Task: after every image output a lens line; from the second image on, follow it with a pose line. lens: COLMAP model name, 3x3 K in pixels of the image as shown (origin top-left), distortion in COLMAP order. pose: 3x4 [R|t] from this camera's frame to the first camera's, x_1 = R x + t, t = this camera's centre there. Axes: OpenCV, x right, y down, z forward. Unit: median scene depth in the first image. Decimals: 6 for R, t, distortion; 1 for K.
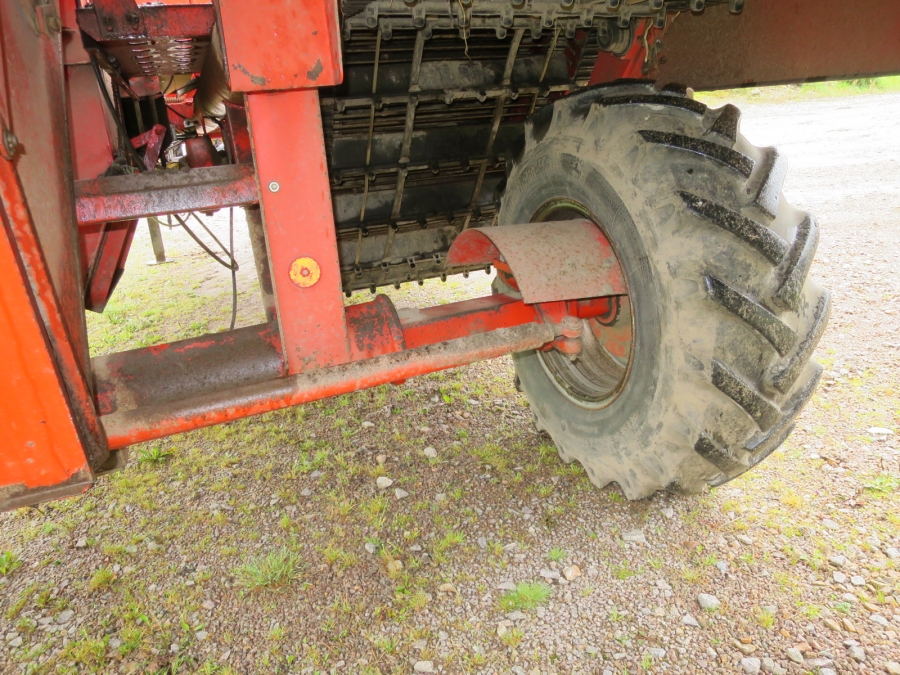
lens RADIAL K [[644.0, 0, 447.5], [0, 644.0, 337.1], [0, 0, 1]] dist [-0.053821, 0.011848]
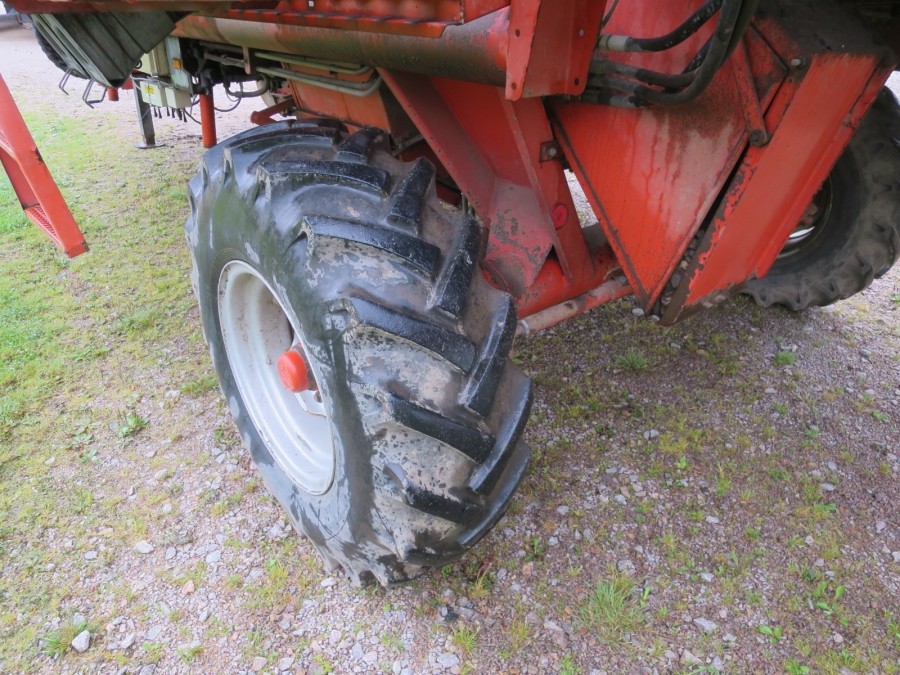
lens RADIAL K [[644.0, 0, 449.3], [0, 644.0, 336.8], [0, 0, 1]] dist [-0.053821, 0.011848]
pose [[0.947992, -0.055850, 0.313357, -1.269708], [0.002855, 0.985938, 0.167087, 0.037079], [-0.318282, -0.157503, 0.934821, -0.359814]]
